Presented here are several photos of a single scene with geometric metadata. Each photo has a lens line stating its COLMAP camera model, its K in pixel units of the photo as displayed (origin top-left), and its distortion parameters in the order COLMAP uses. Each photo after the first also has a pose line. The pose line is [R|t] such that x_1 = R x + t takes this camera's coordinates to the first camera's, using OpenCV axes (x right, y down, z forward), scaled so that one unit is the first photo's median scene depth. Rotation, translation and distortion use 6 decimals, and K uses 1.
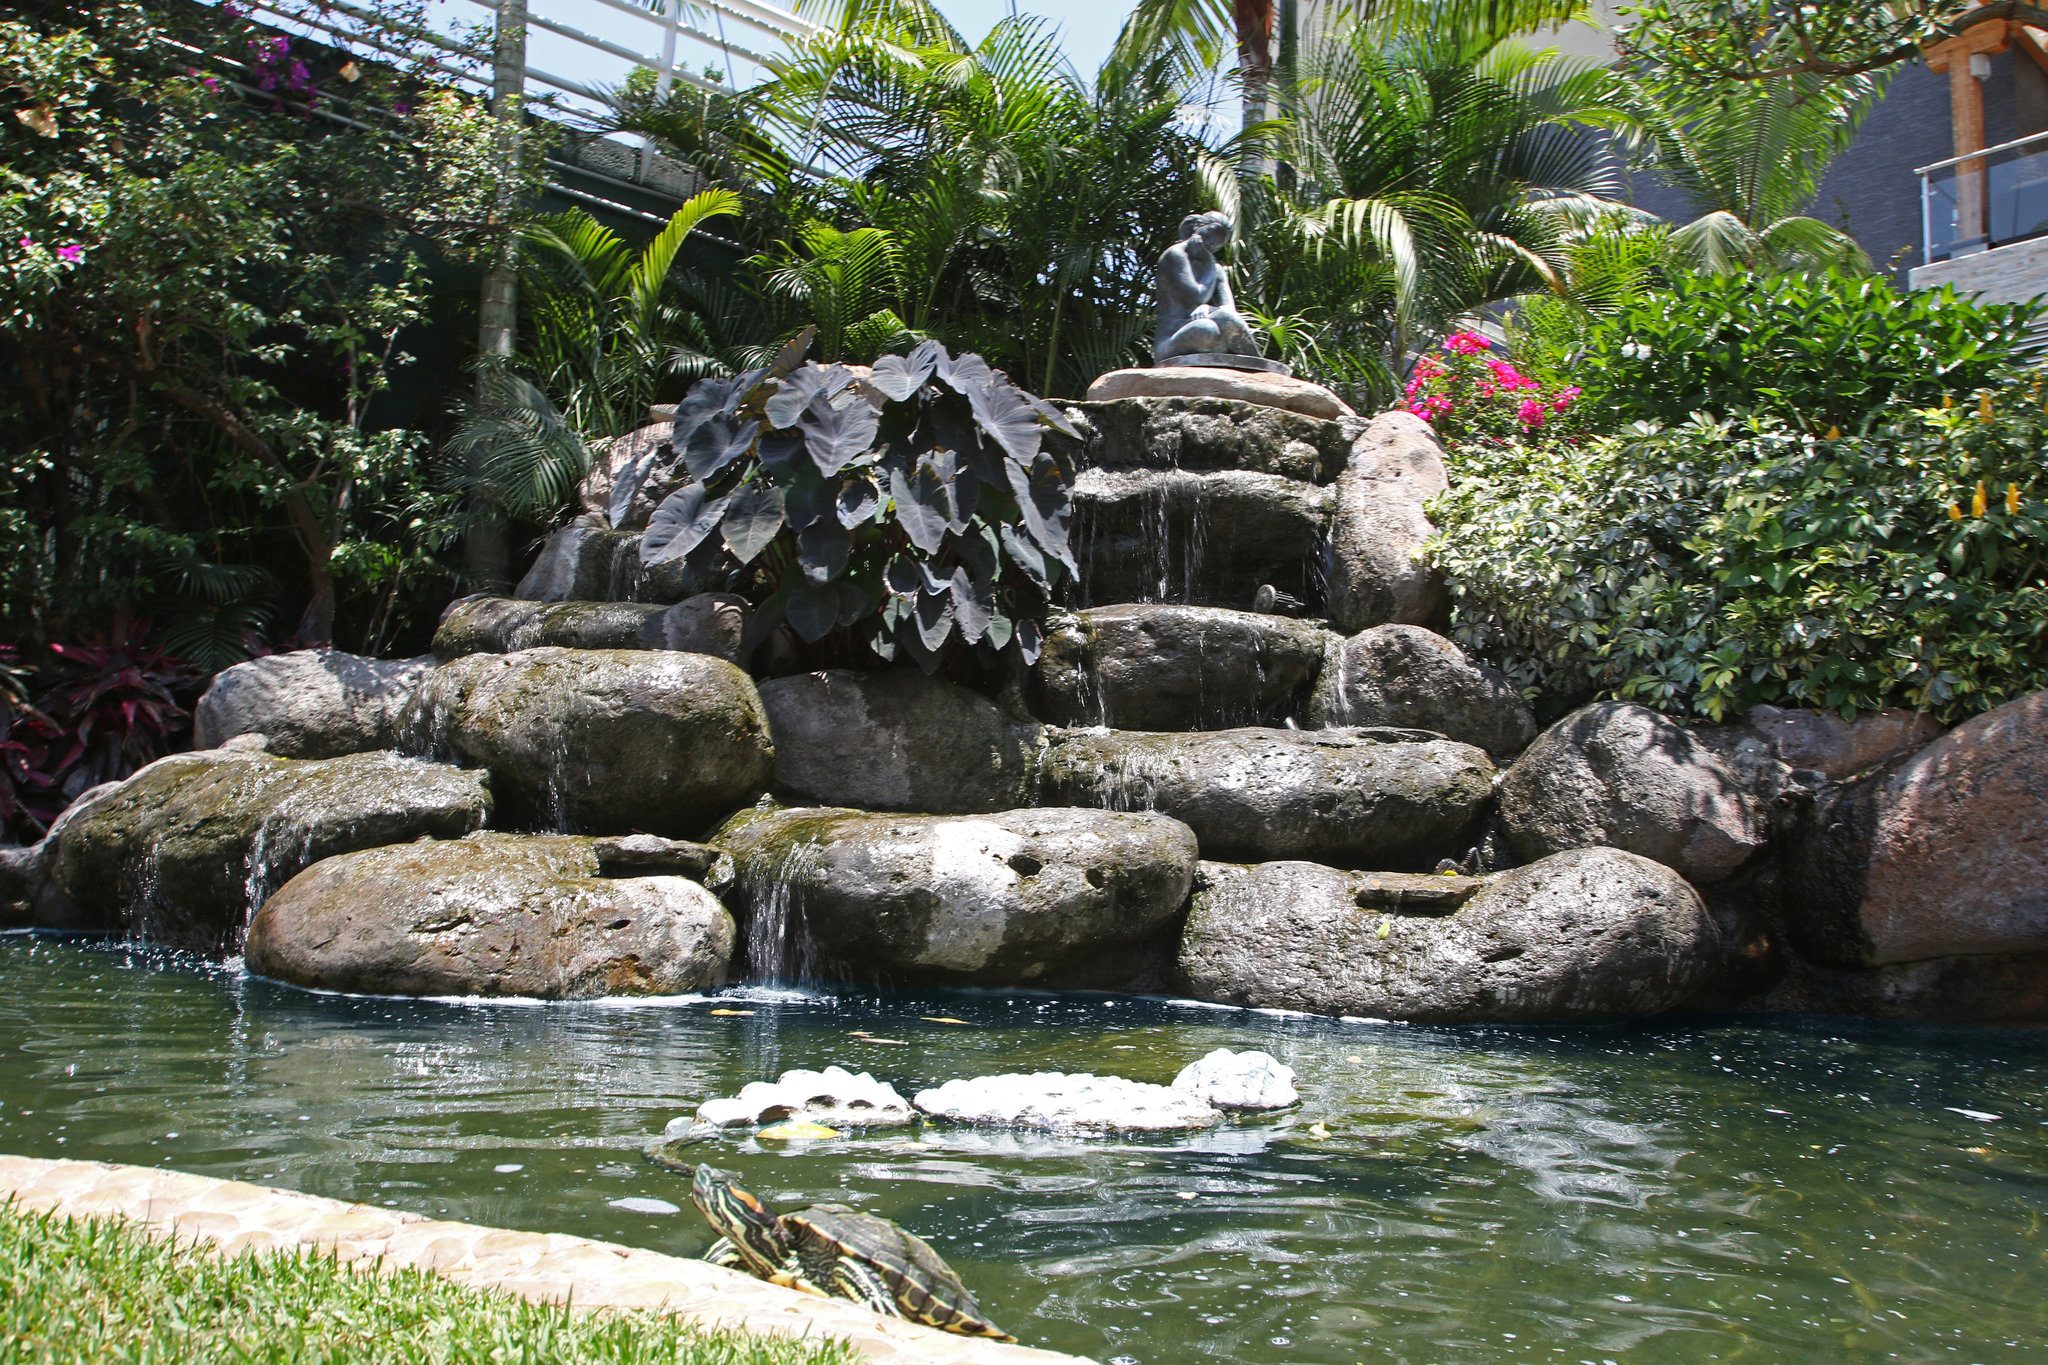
lens RADIAL K [[1496.0, 0, 1025.1], [0, 1496.0, 692.3], [0, 0, 1]] dist [-0.091390, 0.048229]
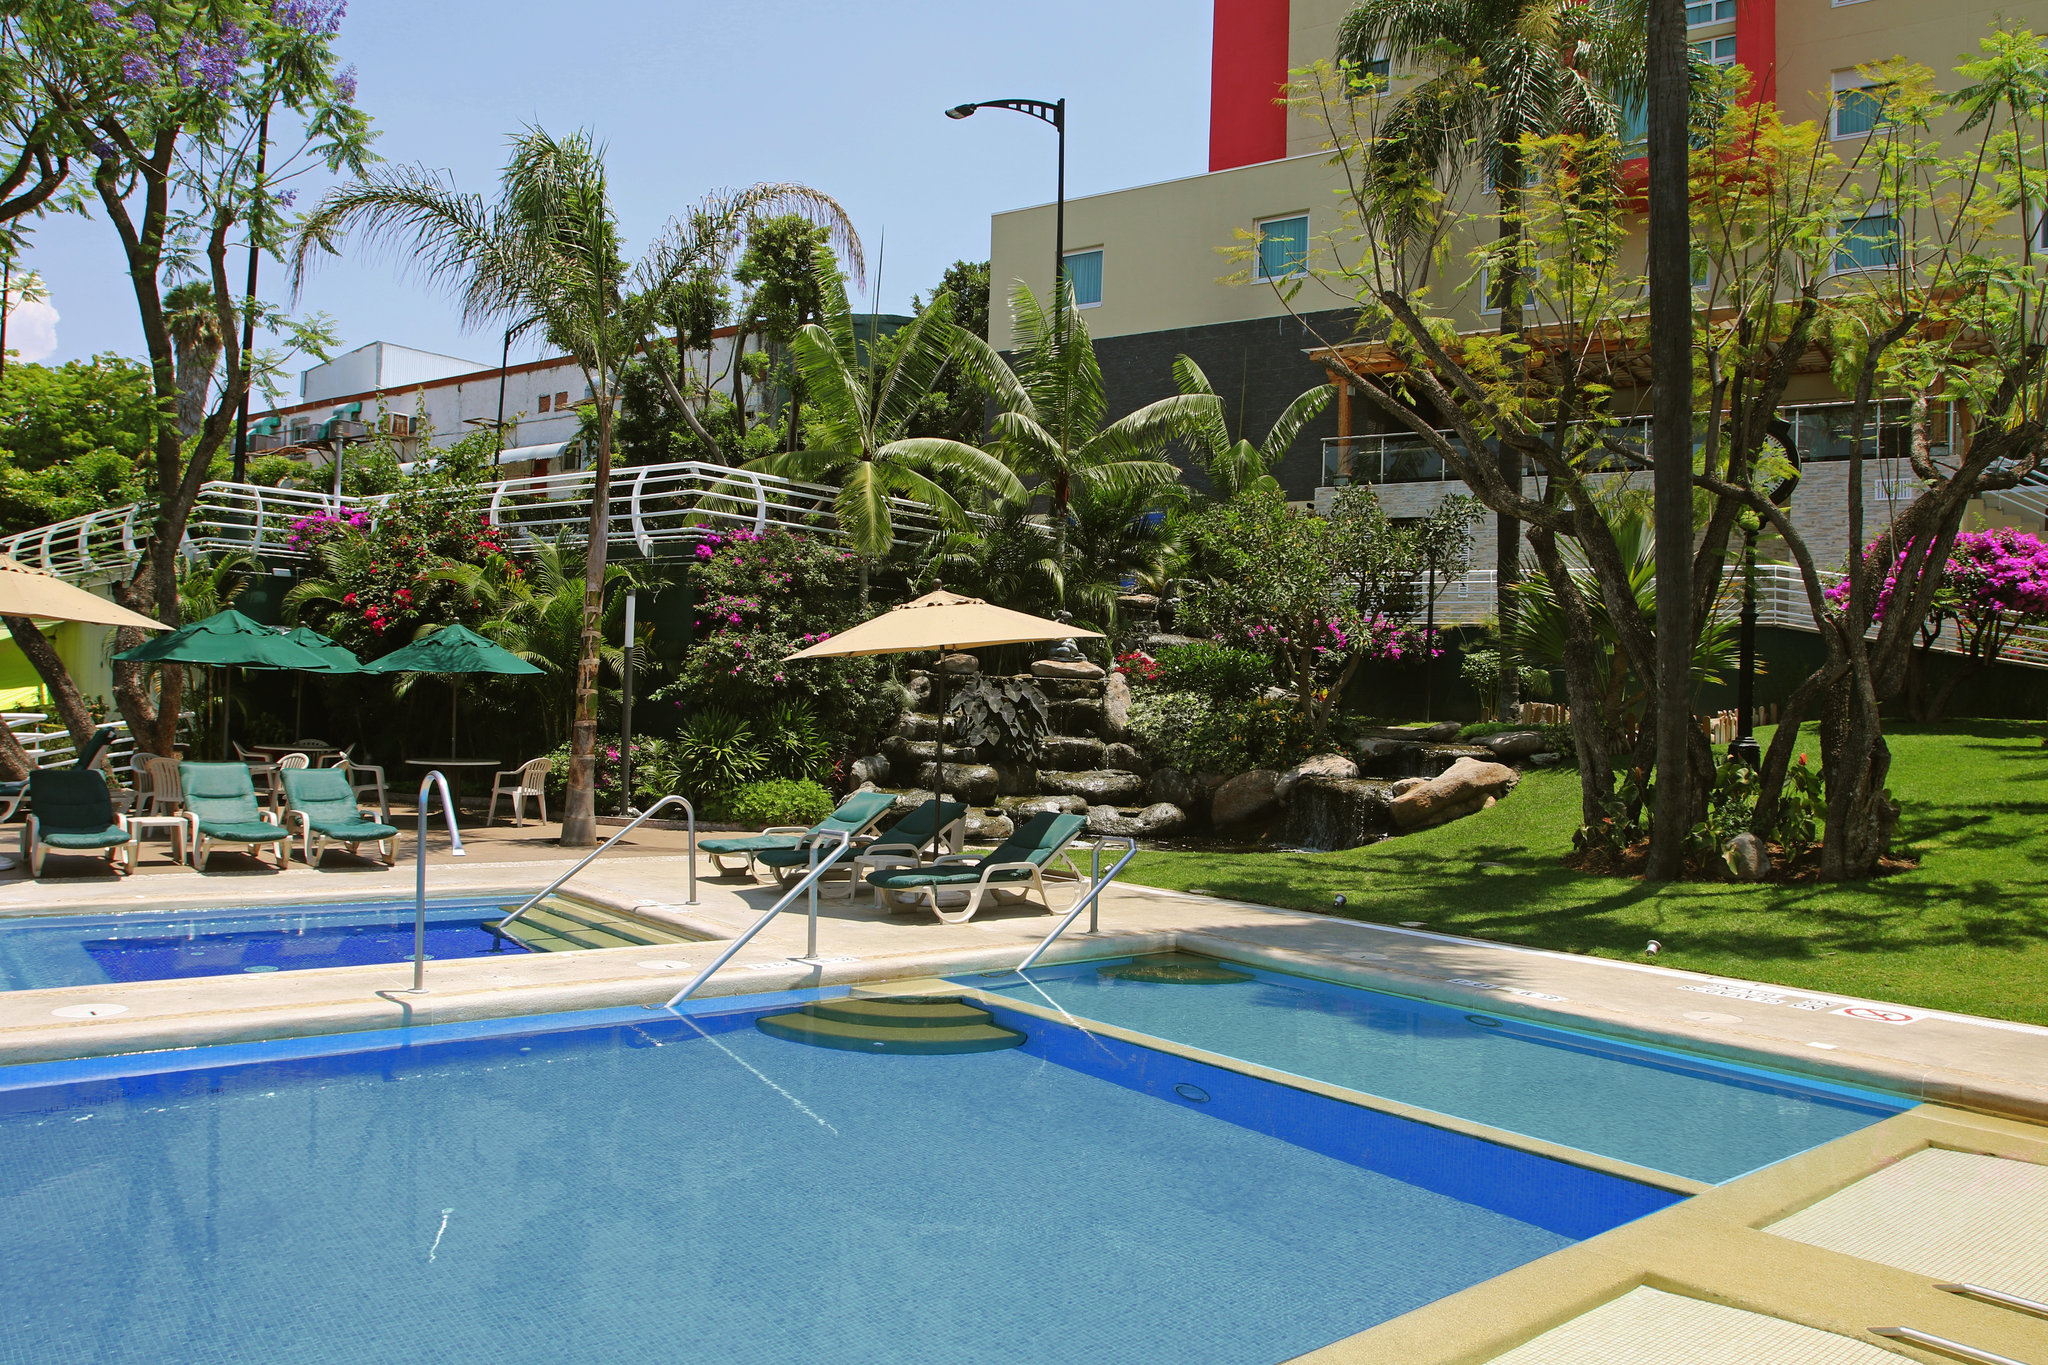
lens RADIAL K [[1496.0, 0, 1025.1], [0, 1496.0, 692.3], [0, 0, 1]] dist [-0.091390, 0.048229]
pose [[0.963856, -0.011629, 0.266168, -1.372238], [-0.018970, 0.993515, 0.112103, -0.797526], [-0.265746, -0.113101, 0.957386, -3.578070]]
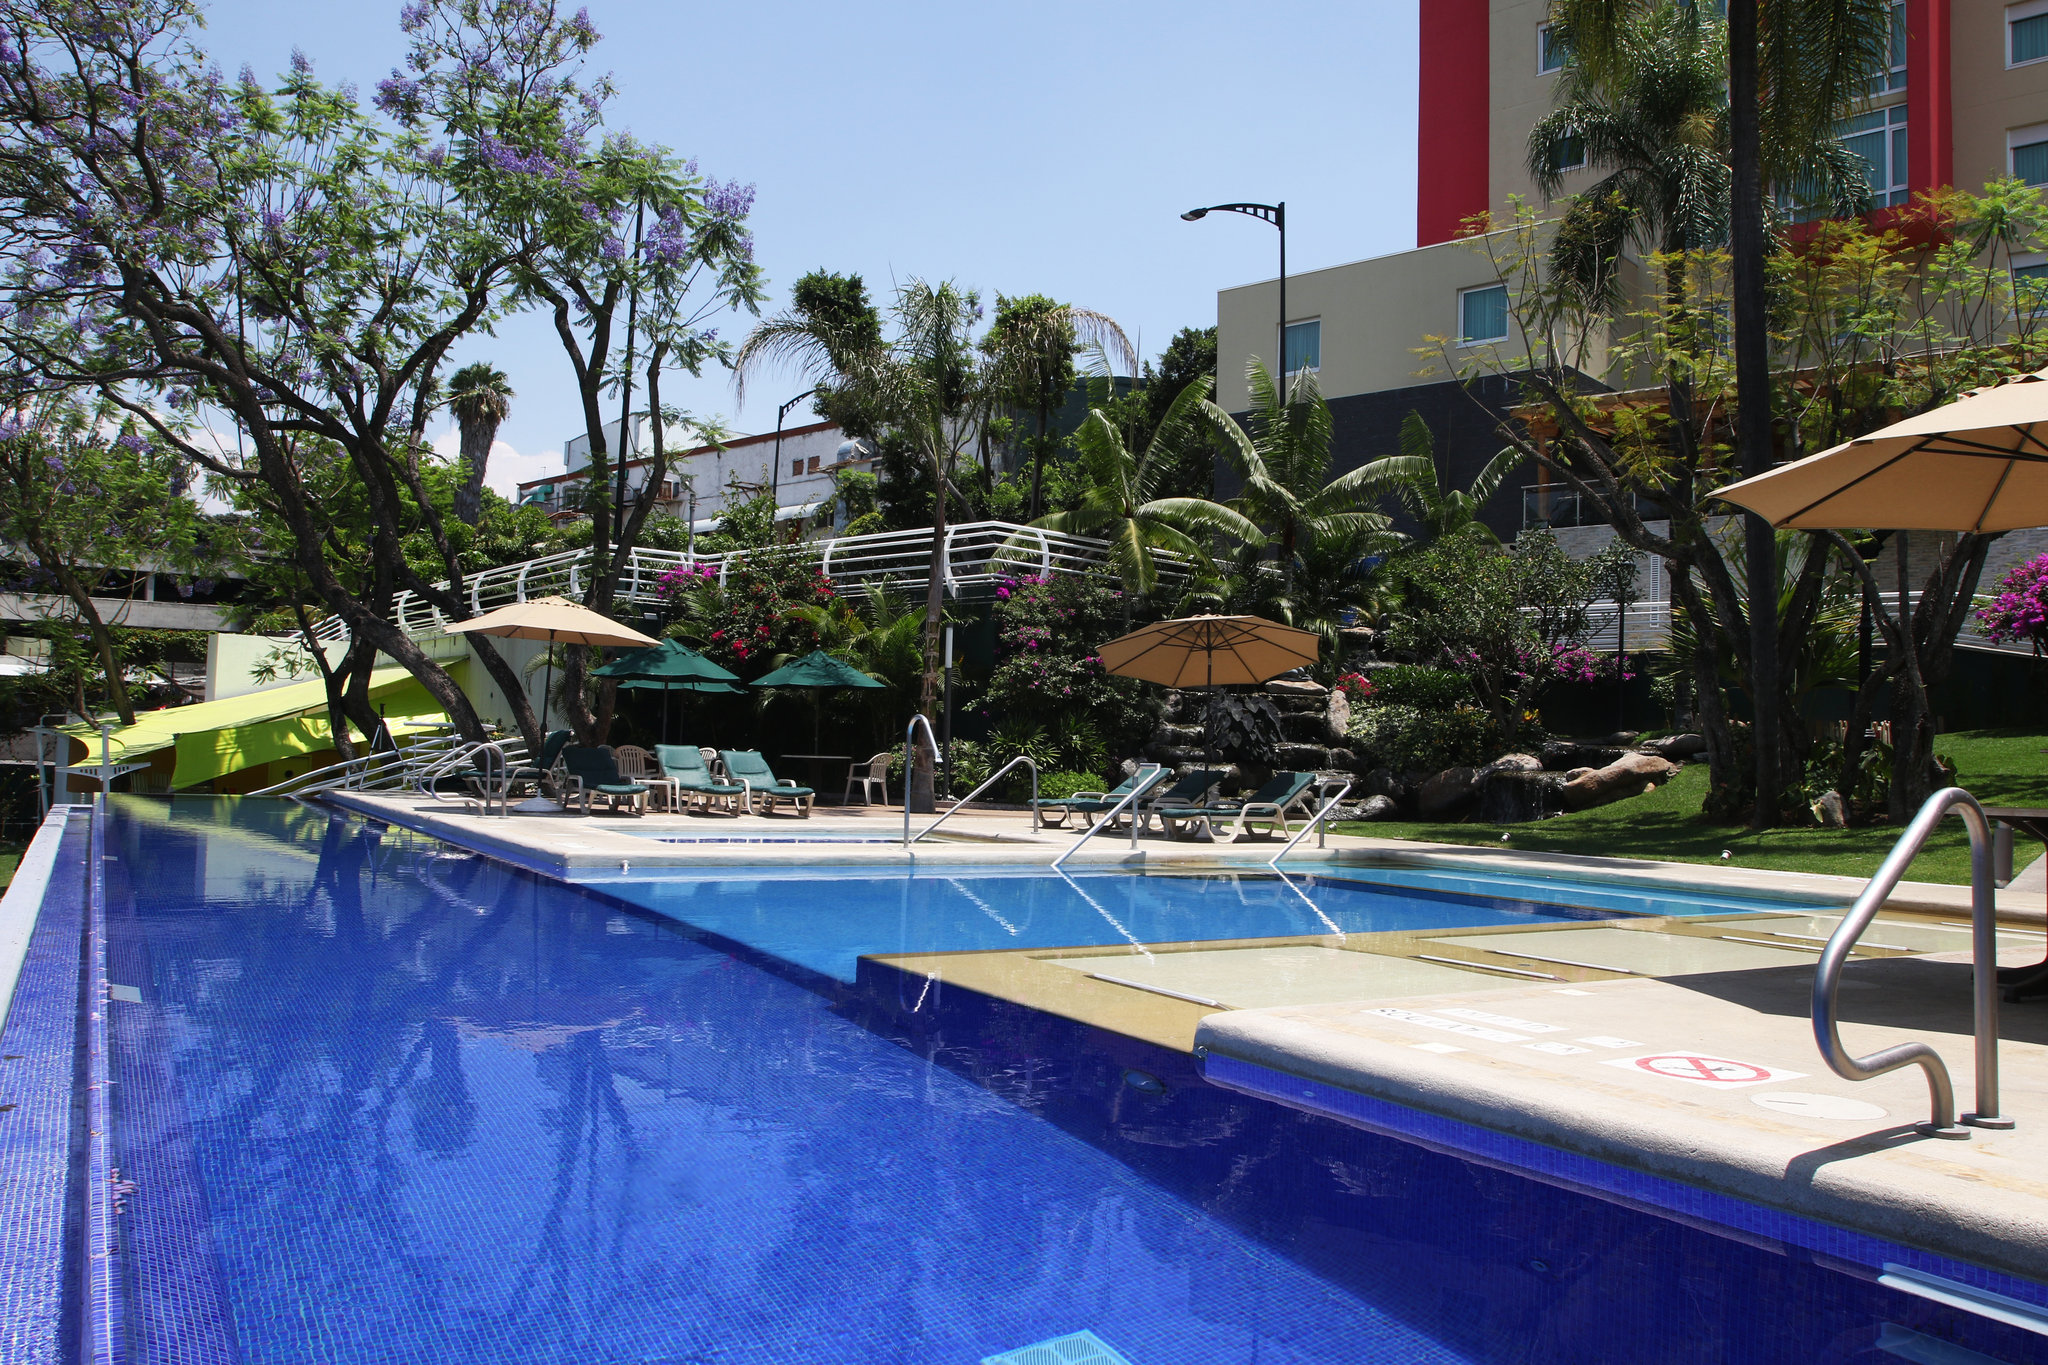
lens RADIAL K [[1546.4, 0, 1024.0], [0, 1546.4, 682.5], [0, 0, 1]] dist [-0.095165, 0.006320]
pose [[0.991649, -0.010117, 0.128572, -1.795817], [0.001021, 0.997503, 0.070617, -0.770625], [-0.128966, -0.069896, 0.989183, -4.836440]]
